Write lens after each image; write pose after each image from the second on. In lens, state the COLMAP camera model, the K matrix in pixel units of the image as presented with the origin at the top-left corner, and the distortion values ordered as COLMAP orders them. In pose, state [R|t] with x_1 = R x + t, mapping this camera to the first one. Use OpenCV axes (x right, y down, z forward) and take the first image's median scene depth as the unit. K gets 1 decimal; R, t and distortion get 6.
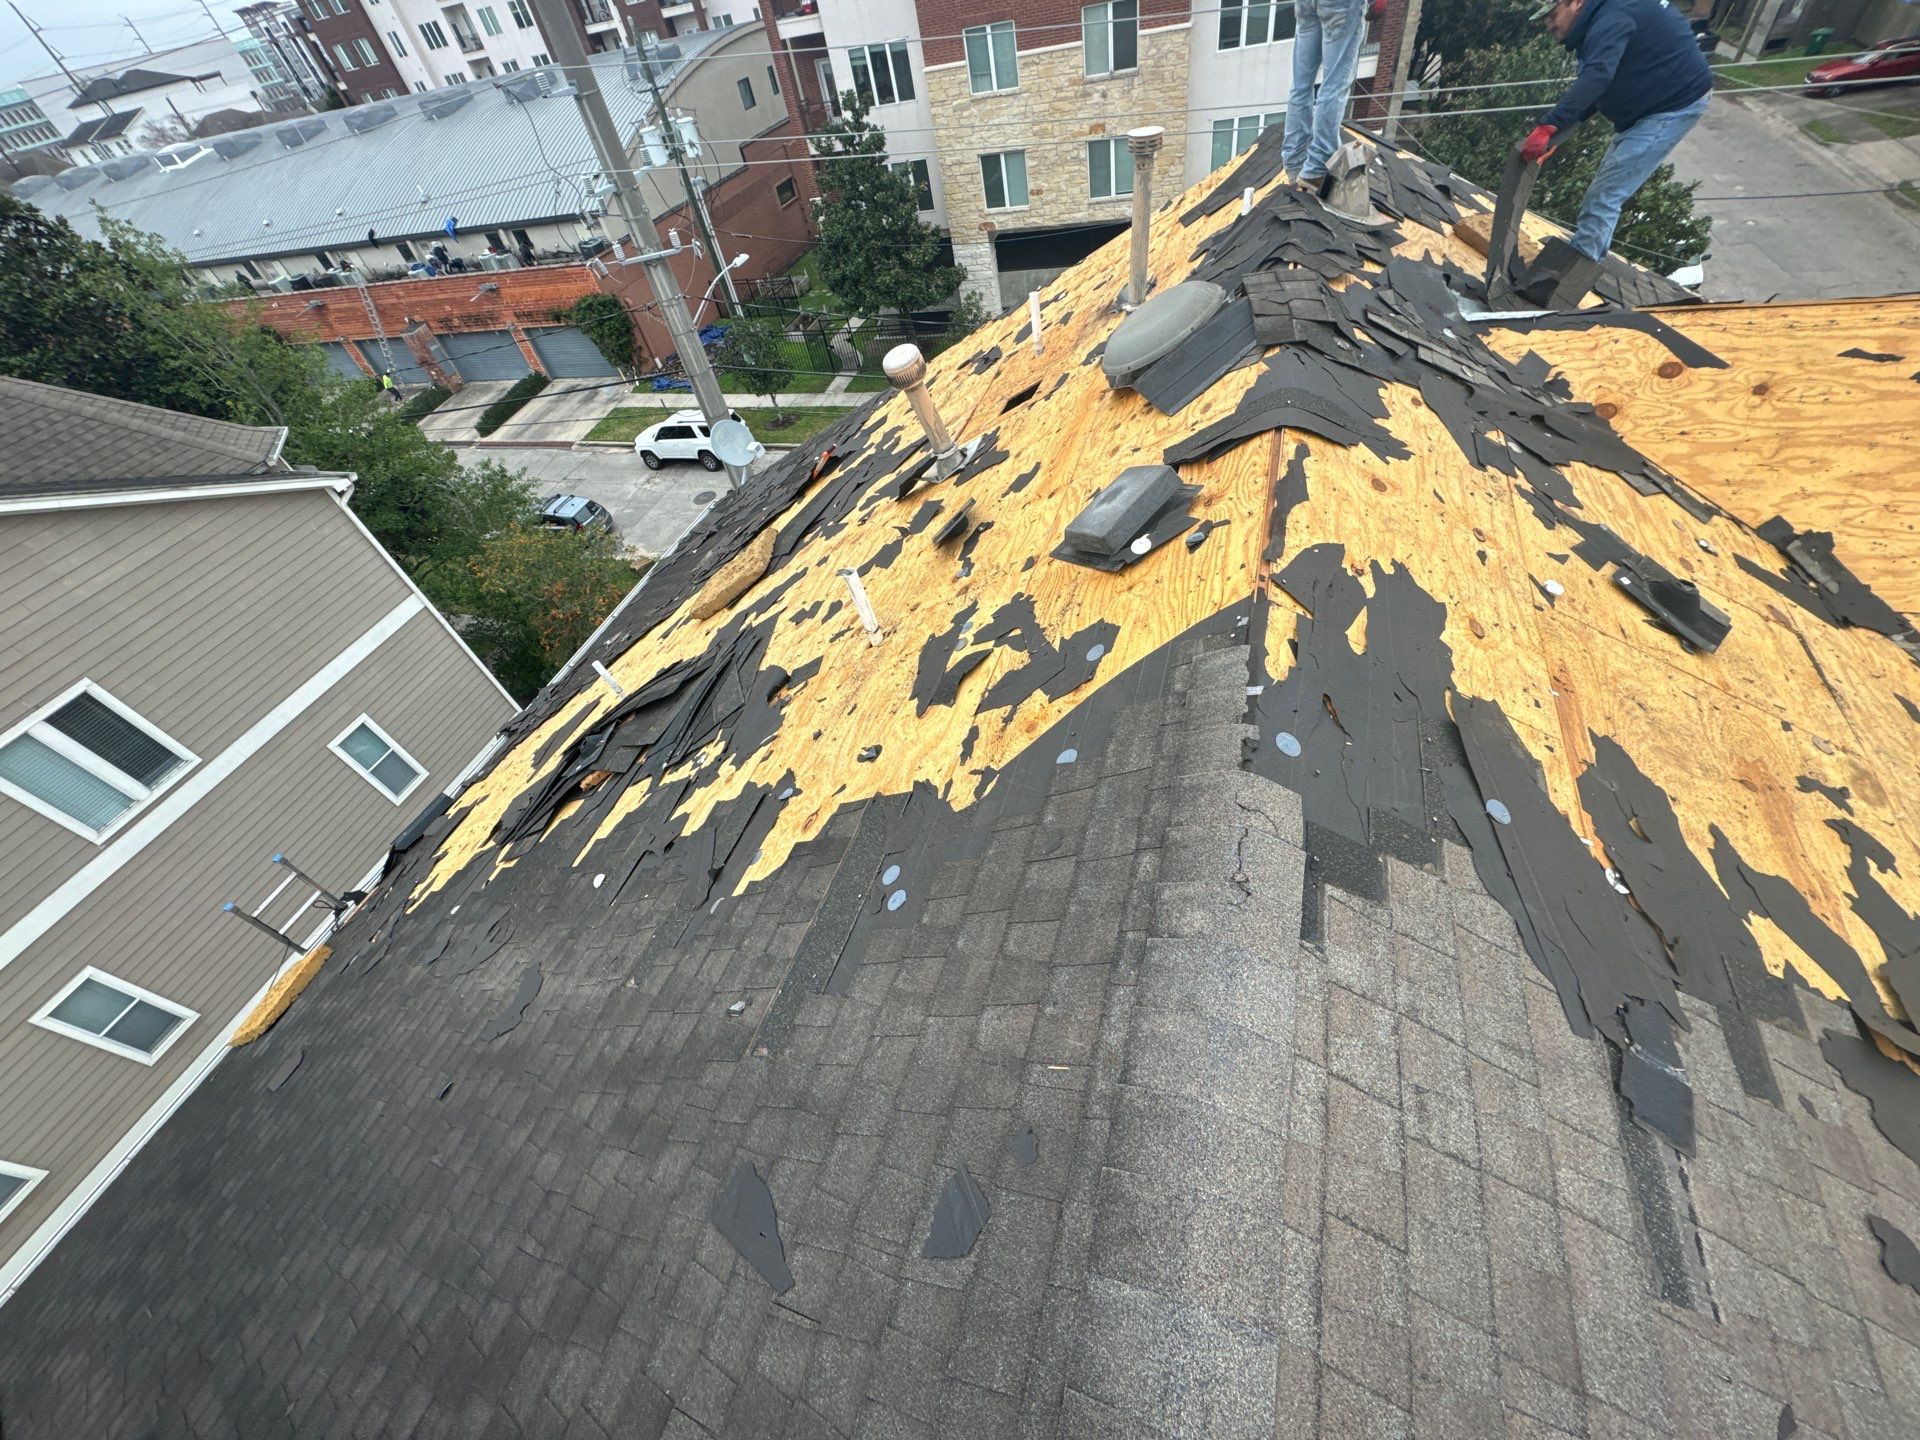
lens RADIAL K [[754.6, 0, 962.0], [0, 754.6, 720.2], [0, 0, 1]] dist [0.002578, -0.000661]
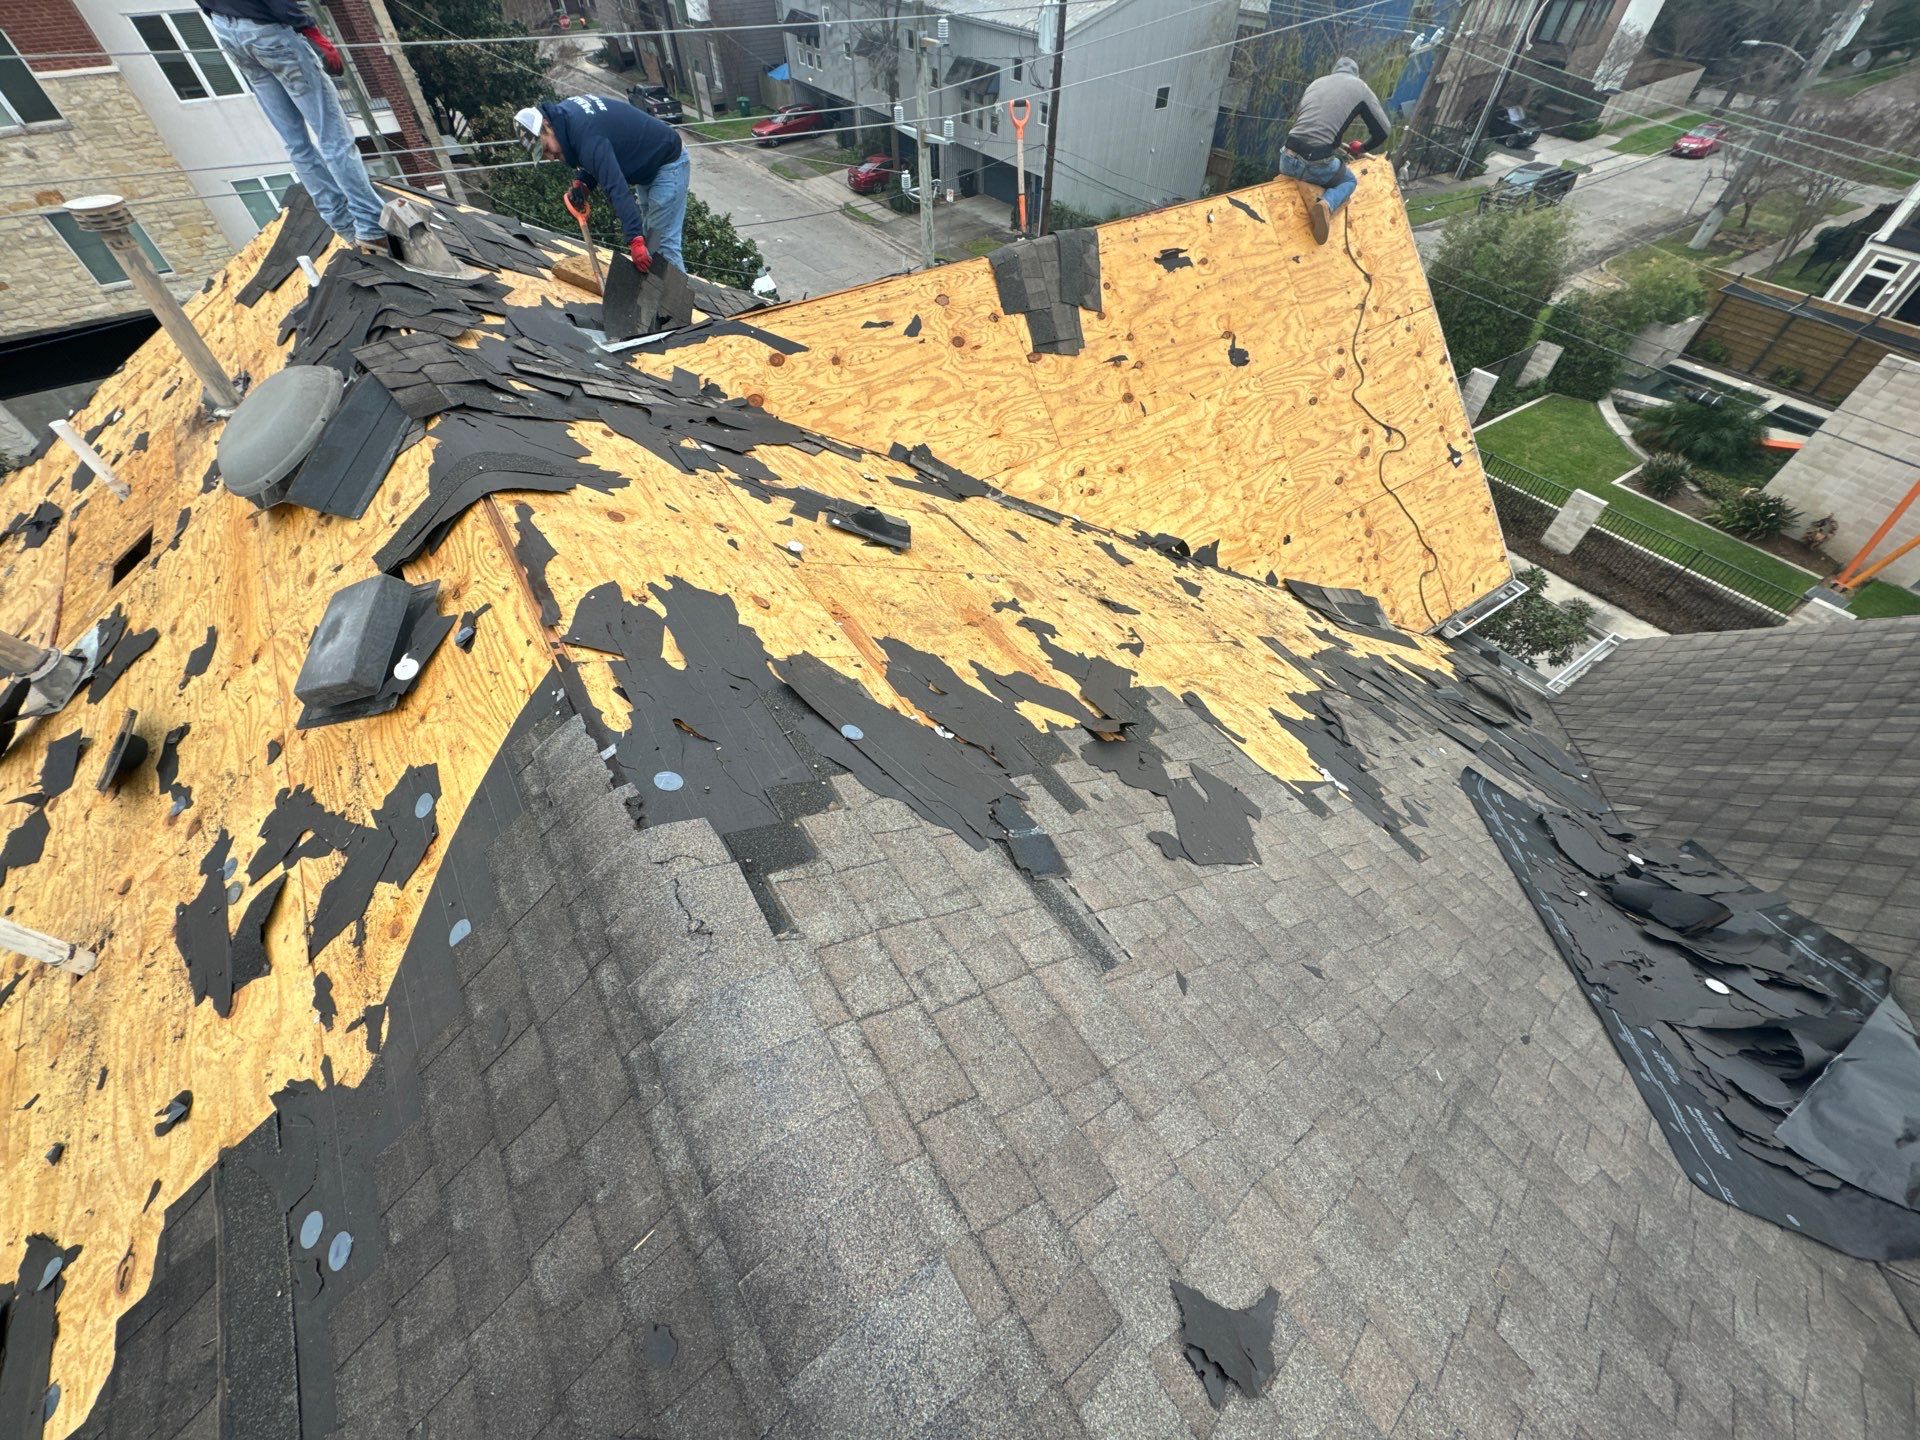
lens RADIAL K [[754.6, 0, 960.8], [0, 754.6, 718.4], [0, 0, 1]] dist [0.002578, -0.000661]
pose [[0.608712, -0.486126, 0.627018, 0.049194], [0.513687, 0.843771, 0.155485, 0.003148], [-0.604645, 0.227445, 0.763330, -0.010154]]
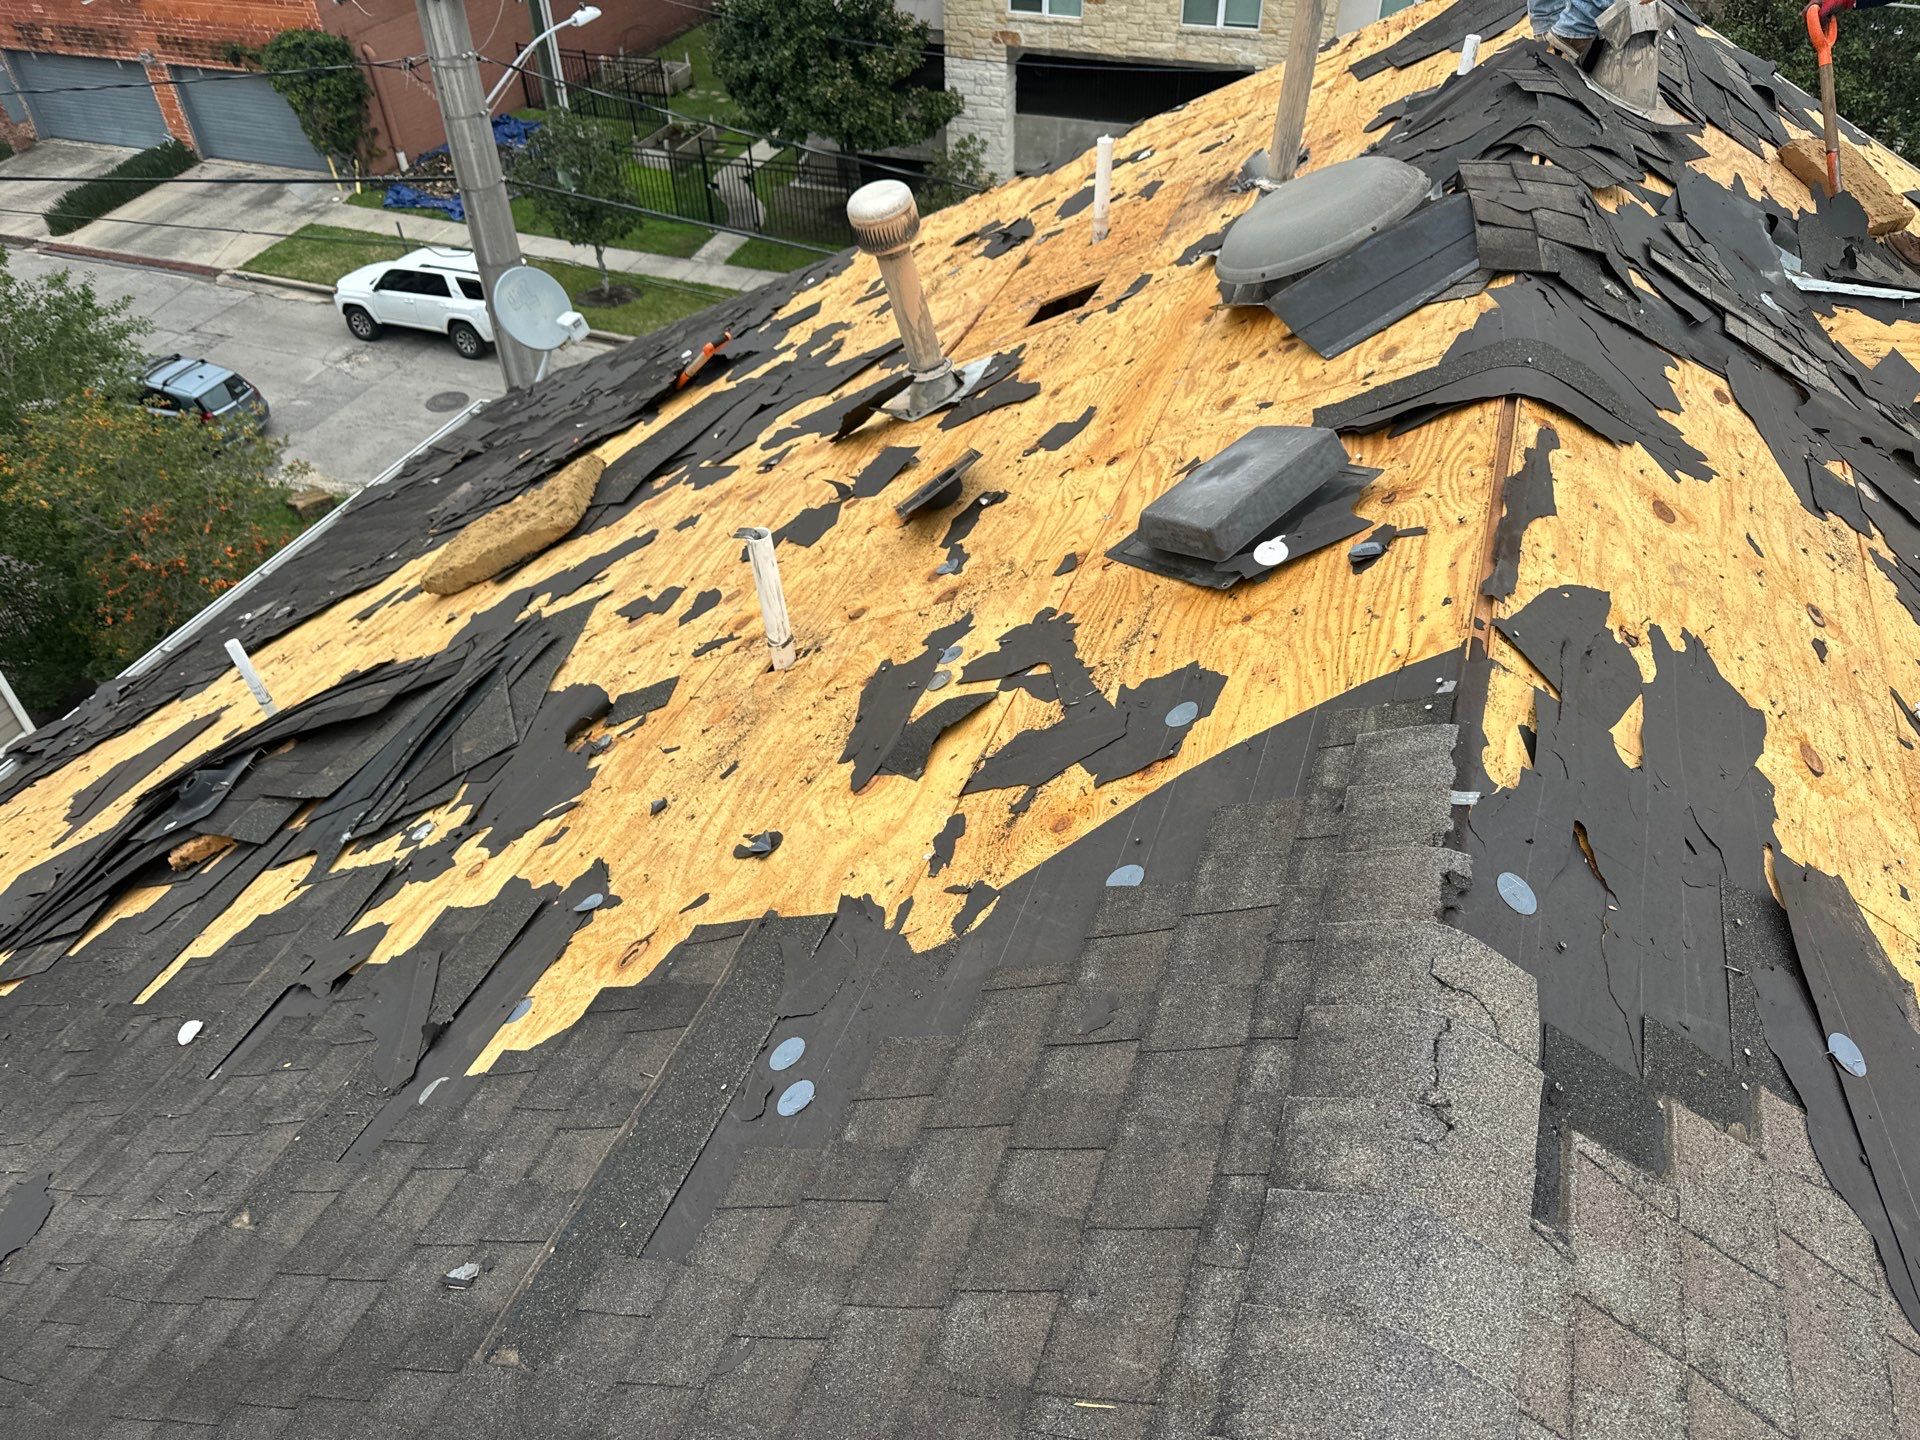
lens RADIAL K [[1342.0, 0, 952.8], [0, 1342.0, 723.0], [0, 0, 1]] dist [0.062821, -0.067363]
pose [[0.988139, 0.136811, 0.069740, -0.057833], [-0.128298, 0.985089, -0.114628, 0.047904], [-0.084382, 0.104321, 0.990958, -0.016400]]
